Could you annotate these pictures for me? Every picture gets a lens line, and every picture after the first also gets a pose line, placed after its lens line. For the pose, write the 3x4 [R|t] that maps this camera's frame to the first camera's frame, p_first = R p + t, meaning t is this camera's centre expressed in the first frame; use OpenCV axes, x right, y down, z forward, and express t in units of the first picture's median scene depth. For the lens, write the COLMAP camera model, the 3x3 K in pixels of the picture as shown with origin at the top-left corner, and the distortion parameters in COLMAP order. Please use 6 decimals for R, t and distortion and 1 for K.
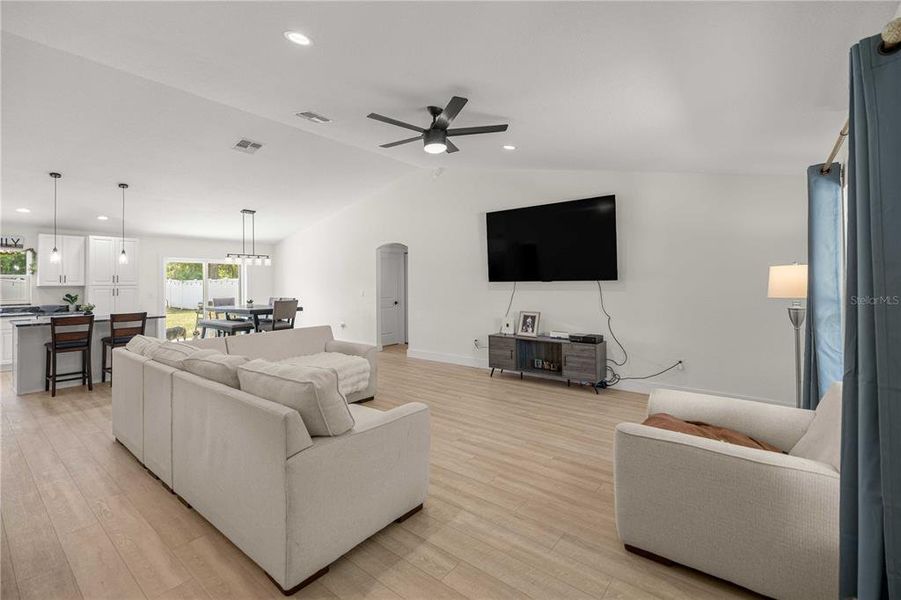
lens RADIAL K [[403.7, 0, 436.9], [0, 403.7, 275.6], [0, 0, 1]] dist [-0.002138, -0.000414]
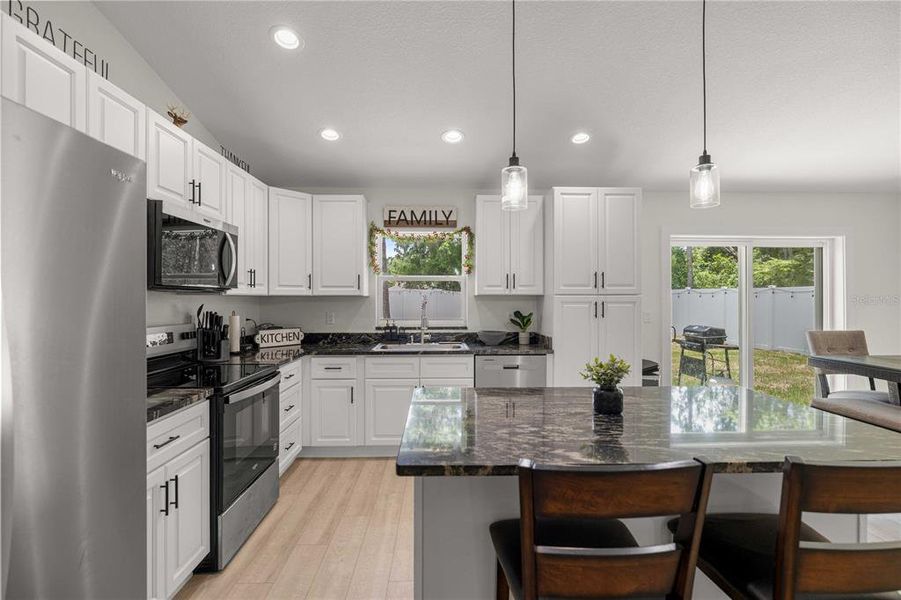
lens RADIAL K [[420.5, 0, 446.3], [0, 420.5, 300.3], [0, 0, 1]] dist [-0.001087, 0.000111]
pose [[0.655870, 0.014006, -0.754744, -0.592850], [0.005170, 0.999721, 0.023046, 0.020038], [0.754856, -0.019017, 0.655615, 0.602031]]
